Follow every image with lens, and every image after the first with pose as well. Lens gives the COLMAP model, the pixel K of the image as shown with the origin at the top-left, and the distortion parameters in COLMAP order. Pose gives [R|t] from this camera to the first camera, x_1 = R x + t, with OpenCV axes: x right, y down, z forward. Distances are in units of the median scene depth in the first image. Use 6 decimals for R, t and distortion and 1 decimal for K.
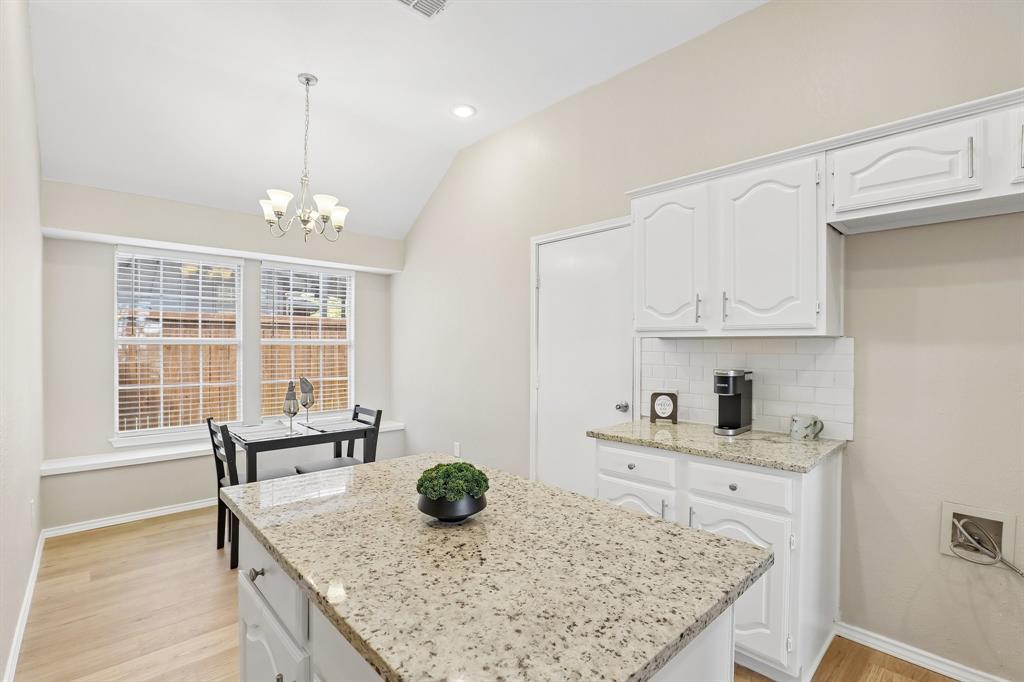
lens RADIAL K [[469.6, 0, 504.2], [0, 469.6, 346.6], [0, 0, 1]] dist [-0.017293, 0.000597]
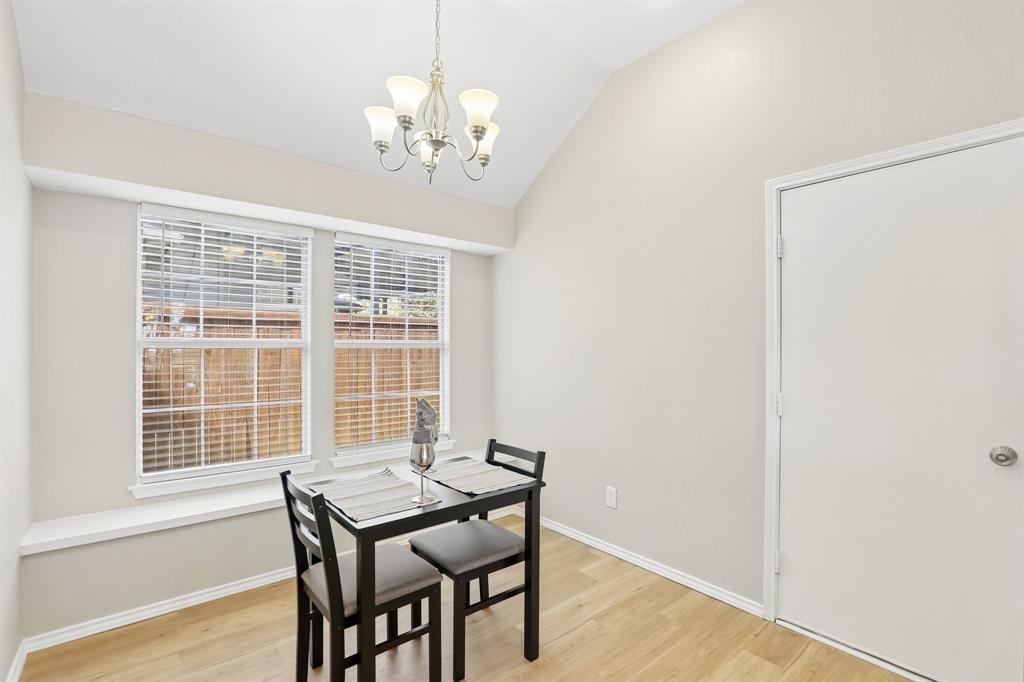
lens RADIAL K [[469.6, 0, 504.2], [0, 469.6, 346.6], [0, 0, 1]] dist [-0.017293, 0.000597]
pose [[0.998744, -0.002296, -0.050048, -0.256363], [0.001973, 0.999977, -0.006502, -0.001348], [0.050061, 0.006395, 0.998726, 0.332971]]
